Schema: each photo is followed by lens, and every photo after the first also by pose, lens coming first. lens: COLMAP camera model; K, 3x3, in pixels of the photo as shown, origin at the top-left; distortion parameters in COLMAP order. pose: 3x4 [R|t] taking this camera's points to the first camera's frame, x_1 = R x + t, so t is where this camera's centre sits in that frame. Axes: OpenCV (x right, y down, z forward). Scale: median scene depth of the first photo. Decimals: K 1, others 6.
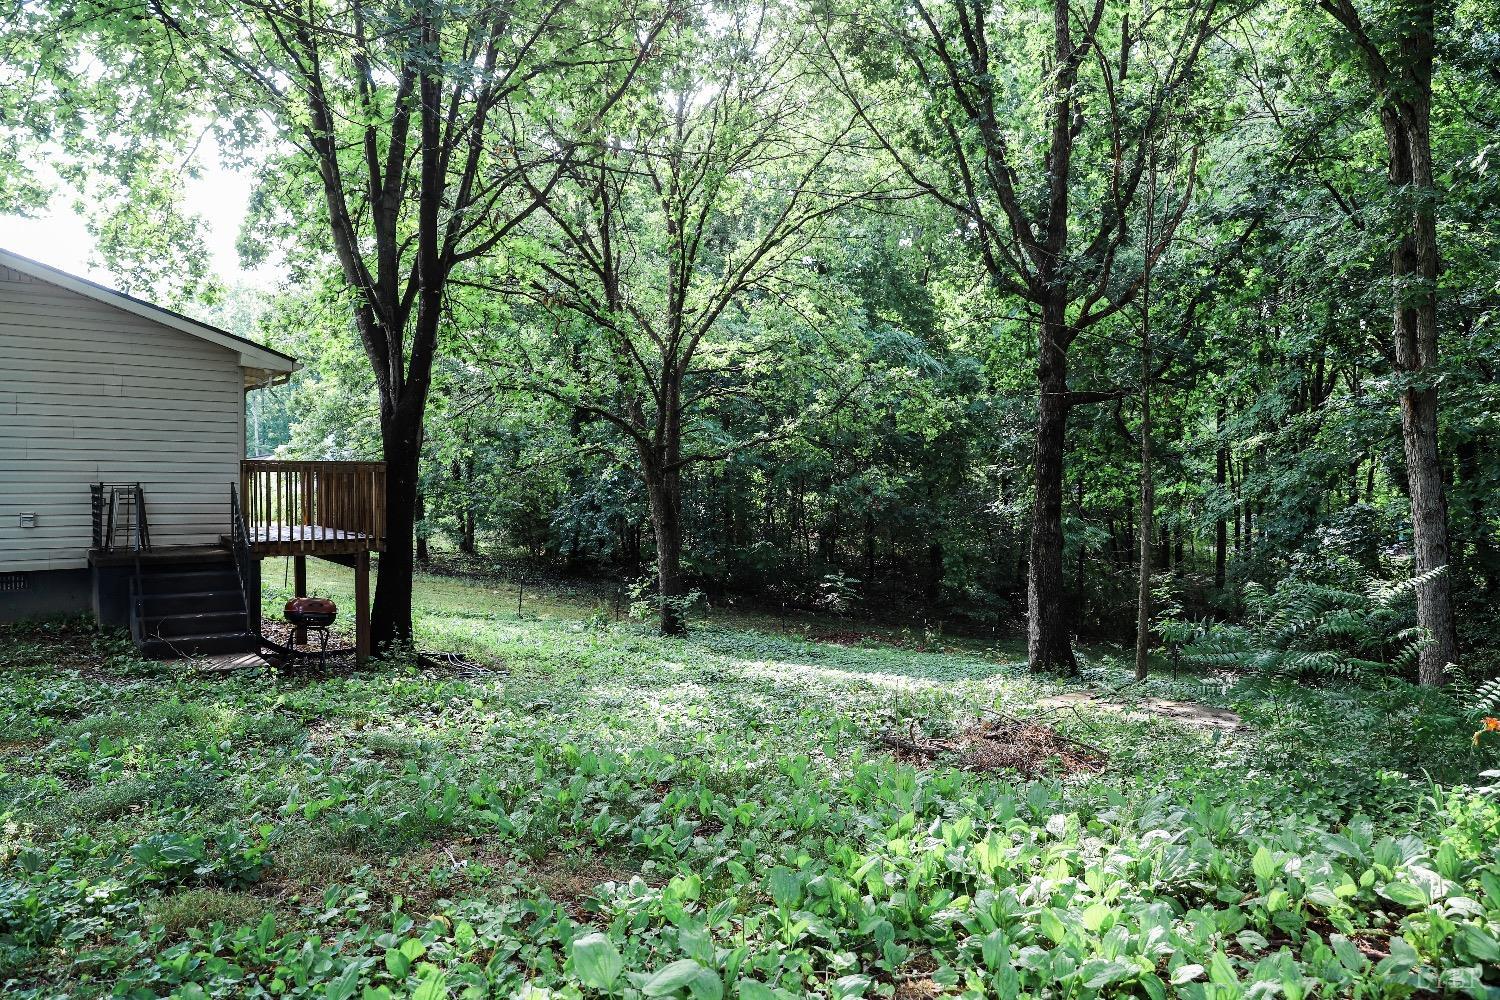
lens RADIAL K [[1047.3, 0, 733.8], [0, 1047.3, 499.4], [0, 0, 1]] dist [-0.113299, 0.090517]
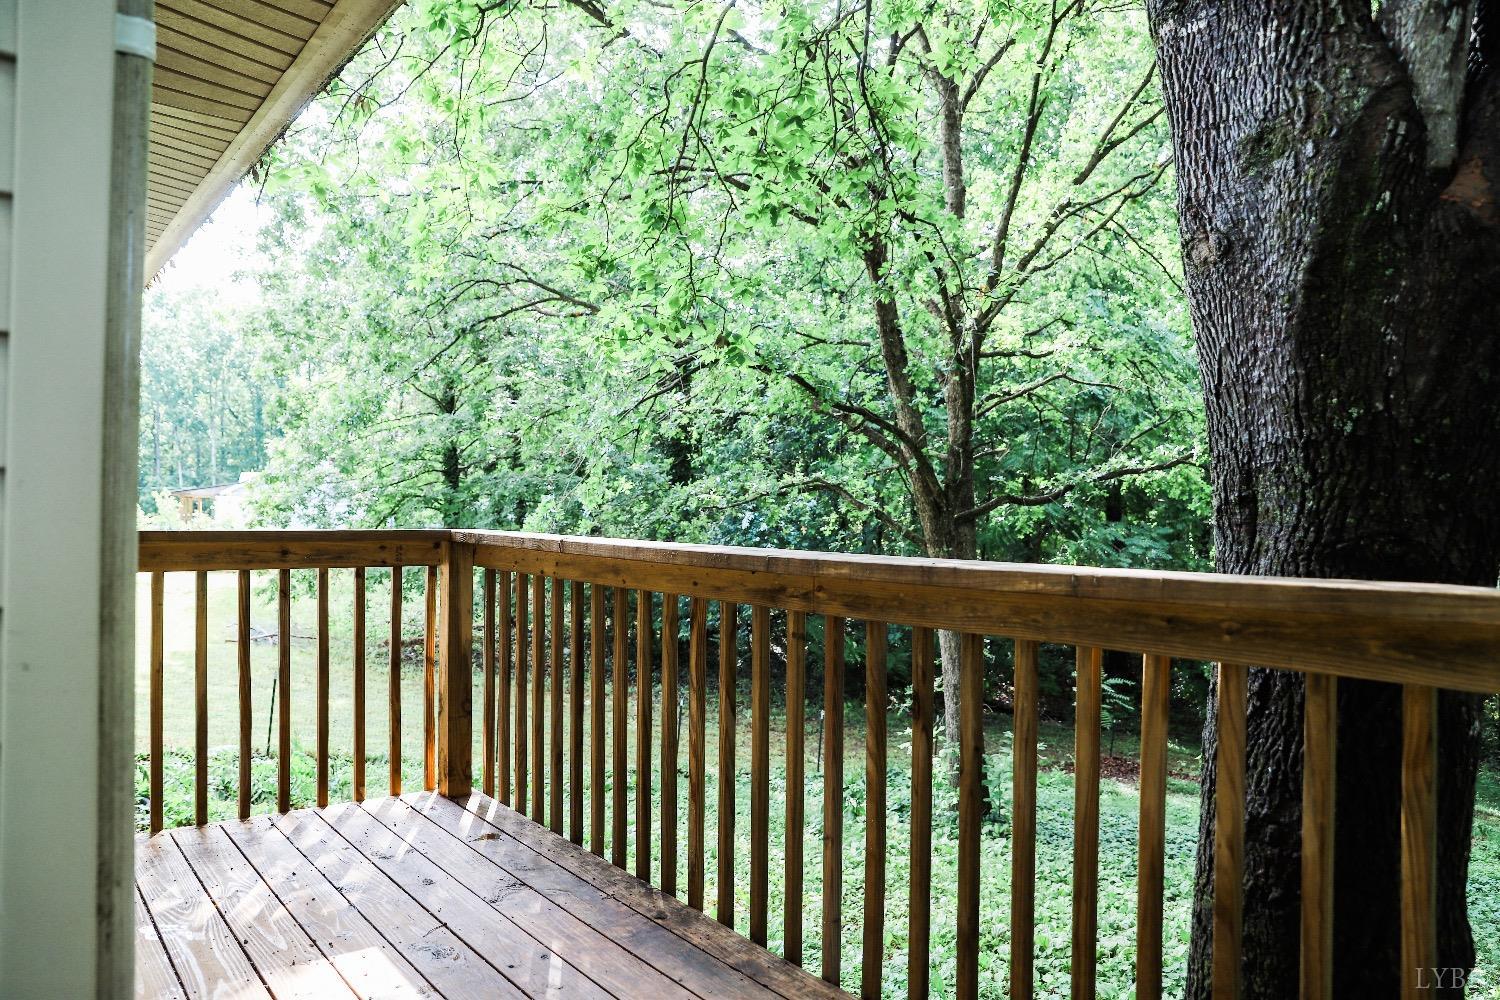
lens RADIAL K [[1023.0, 0, 751.2], [0, 1023.0, 479.5], [0, 0, 1]] dist [-0.106630, 0.078918]
pose [[0.998800, 0.012382, 0.047379, -0.279028], [-0.009978, 0.998667, -0.050634, -0.030943], [-0.047943, 0.050101, 0.997593, 0.631447]]
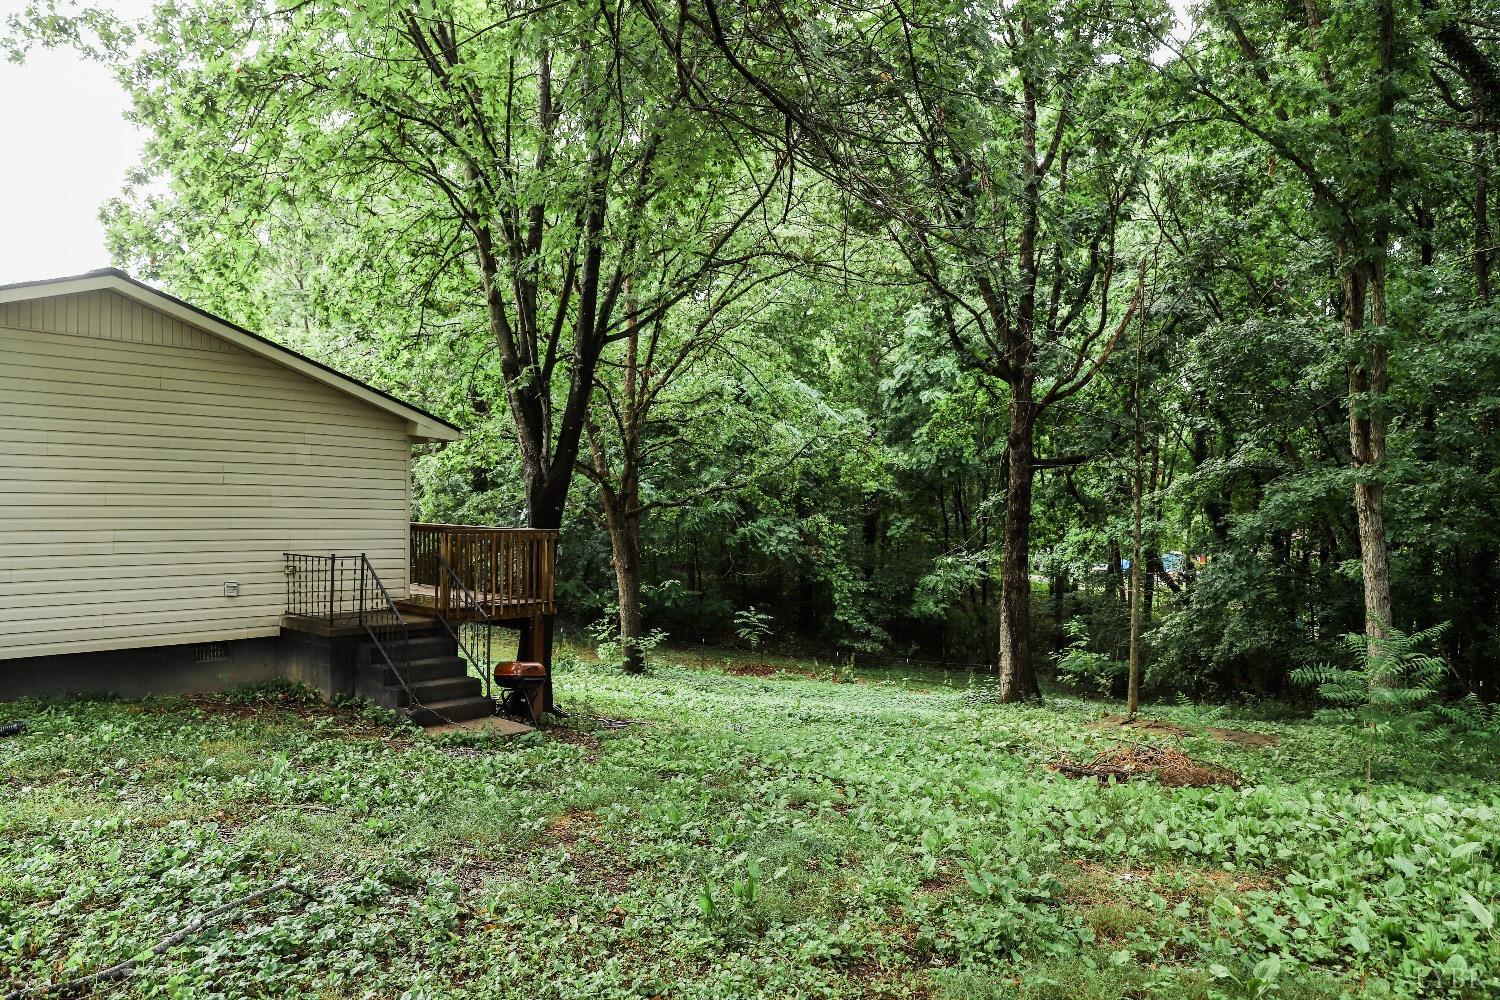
lens RADIAL K [[1038.9, 0, 750.0], [0, 1038.9, 500.0], [0, 0, 1]] dist [-0.111922, 0.088954]
pose [[0.975113, 0.011069, 0.221433, -0.241385], [-0.005680, 0.999672, -0.024959, -0.026379], [-0.221637, 0.023080, 0.974856, -0.052730]]
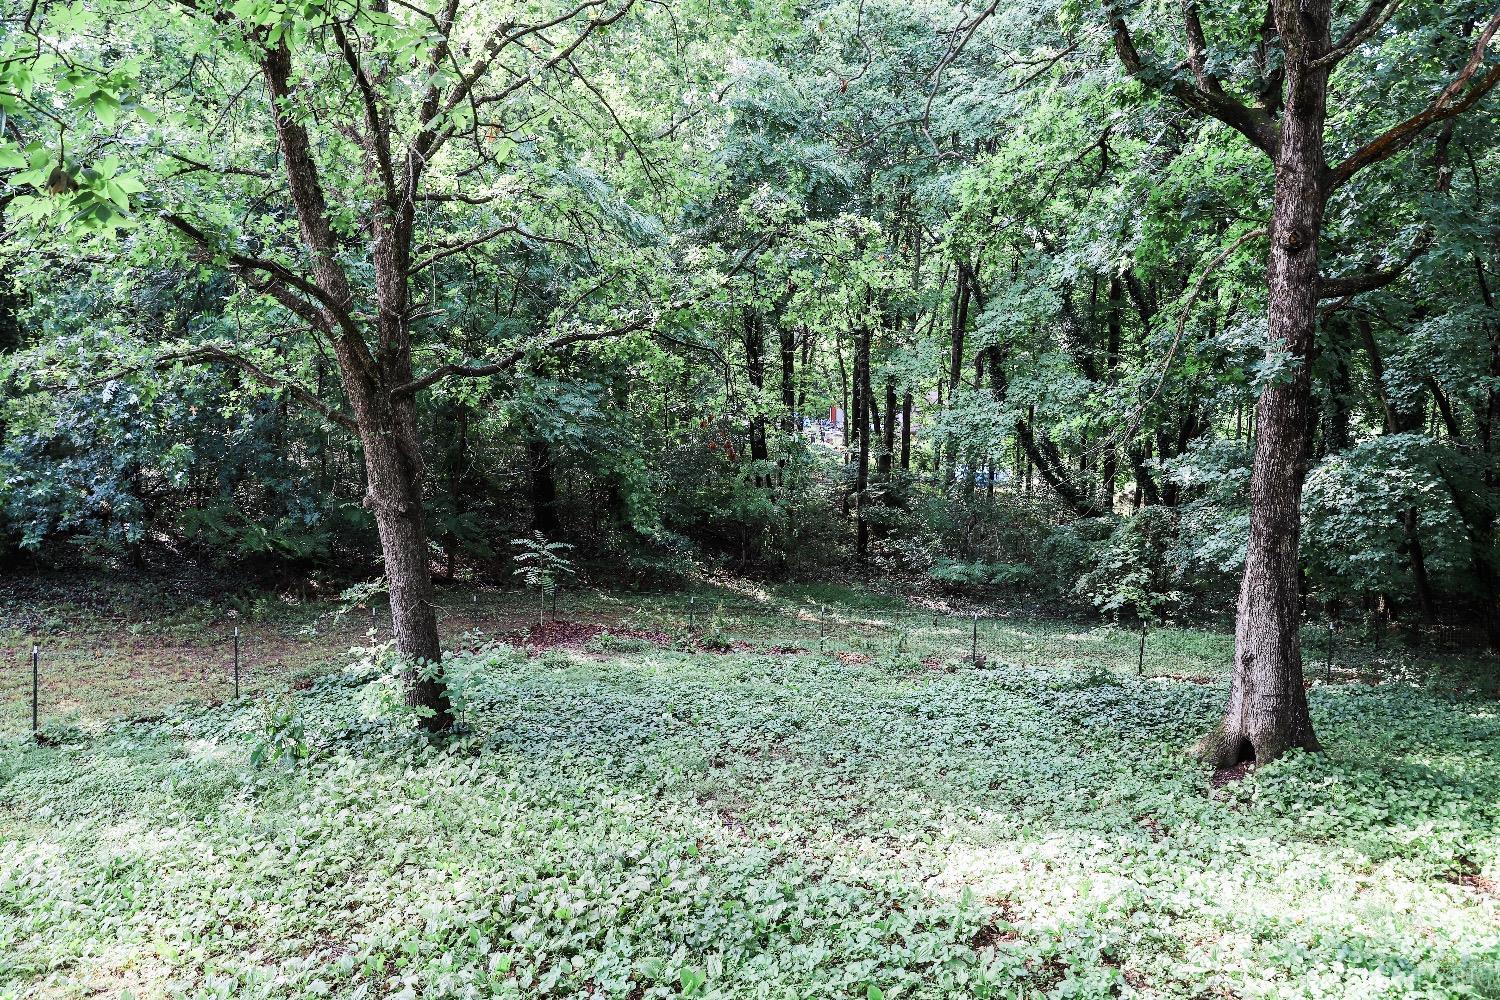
lens RADIAL K [[1038.9, 0, 750.0], [0, 1038.9, 500.0], [0, 0, 1]] dist [-0.111922, 0.088954]
pose [[0.818295, -0.077957, 0.569487, -0.279540], [0.009527, 0.992464, 0.122168, -0.052776], [-0.574719, -0.094544, 0.812871, 0.718512]]
